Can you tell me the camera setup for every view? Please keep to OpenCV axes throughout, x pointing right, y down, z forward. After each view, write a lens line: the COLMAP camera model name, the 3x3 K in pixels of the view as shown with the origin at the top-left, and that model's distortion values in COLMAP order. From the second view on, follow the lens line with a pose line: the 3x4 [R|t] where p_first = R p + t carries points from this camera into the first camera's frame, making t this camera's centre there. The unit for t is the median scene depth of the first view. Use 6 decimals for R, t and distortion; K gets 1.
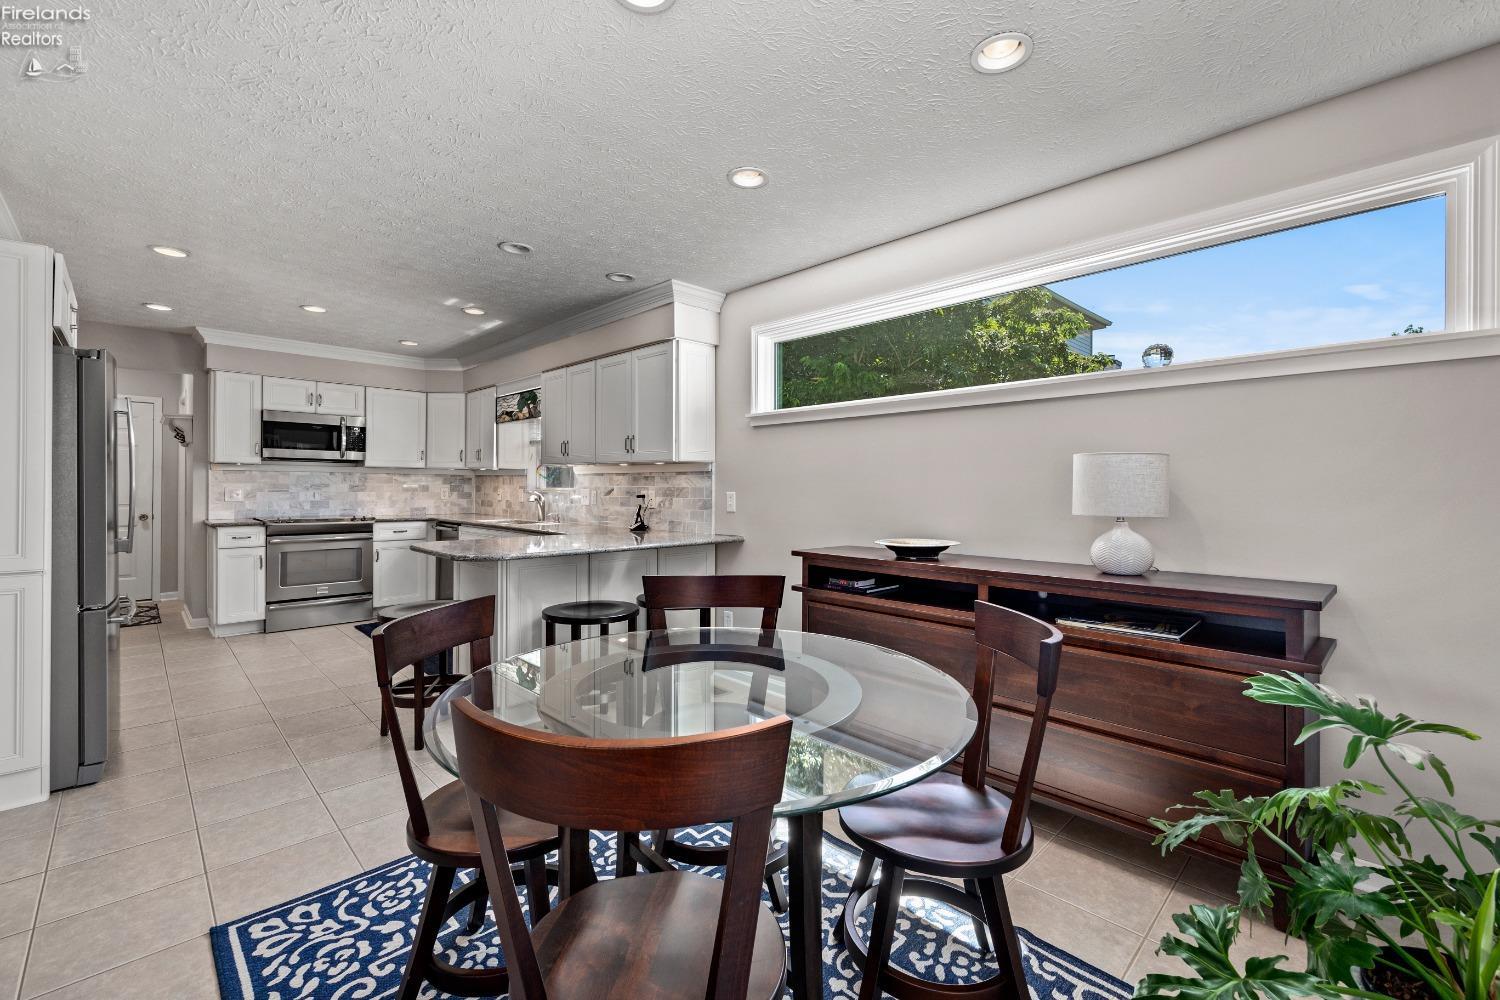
lens RADIAL K [[636.7, 0, 759.7], [0, 636.7, 490.0], [0, 0, 1]] dist [-0.002148, 0.000056]
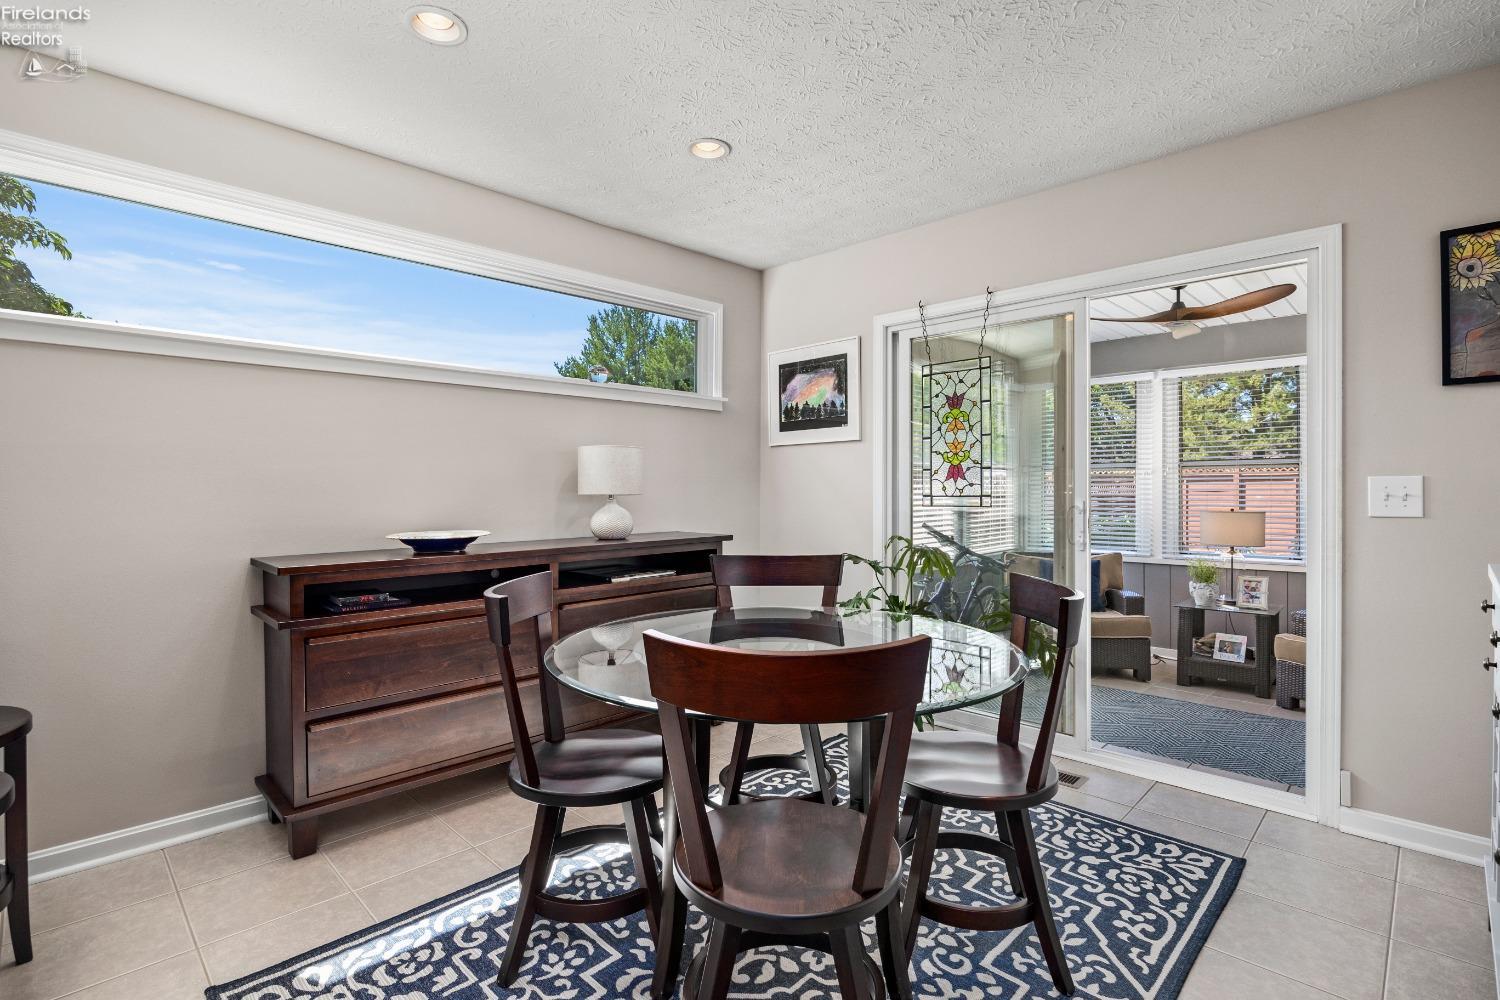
lens RADIAL K [[705.4, 0, 757.7], [0, 705.4, 495.3], [0, 0, 1]] dist [-0.005913, 0.000002]
pose [[-0.024246, -0.021573, 0.999473, -0.366561], [0.003765, 0.999758, 0.021670, 0.005376], [-0.999699, 0.004289, -0.024159, 0.305689]]
